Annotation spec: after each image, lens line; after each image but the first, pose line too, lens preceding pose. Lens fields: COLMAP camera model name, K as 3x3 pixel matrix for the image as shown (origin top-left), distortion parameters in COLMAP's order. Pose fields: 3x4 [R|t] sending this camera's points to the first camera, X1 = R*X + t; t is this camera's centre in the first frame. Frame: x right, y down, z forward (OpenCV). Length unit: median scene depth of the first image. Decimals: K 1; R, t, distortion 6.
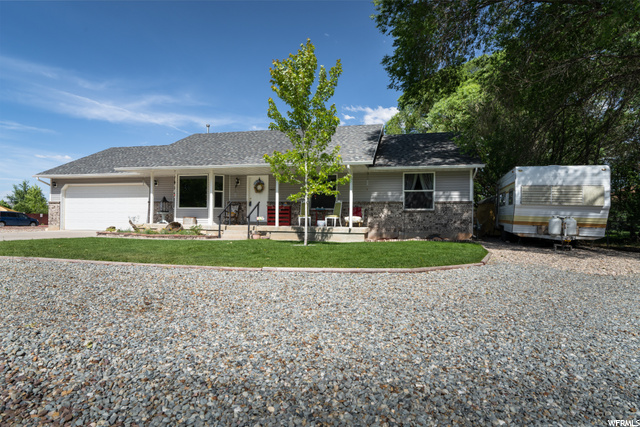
lens RADIAL K [[347.2, 0, 319.9], [0, 347.2, 213.1], [0, 0, 1]] dist [-0.000530, 0.000086]
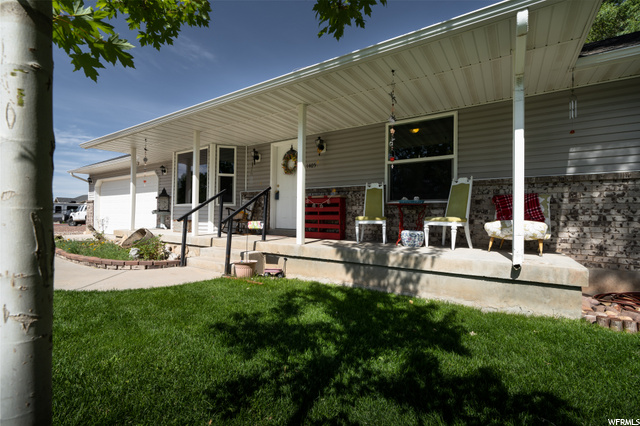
lens RADIAL K [[297.9, 0, 319.4], [0, 297.9, 210.6], [0, 0, 1]] dist [-0.000617, -0.000006]
pose [[0.948829, -0.004600, -0.315756, 0.009082], [-0.000443, 0.999874, -0.015899, 0.004267], [0.315789, 0.015225, 0.948707, 0.621444]]
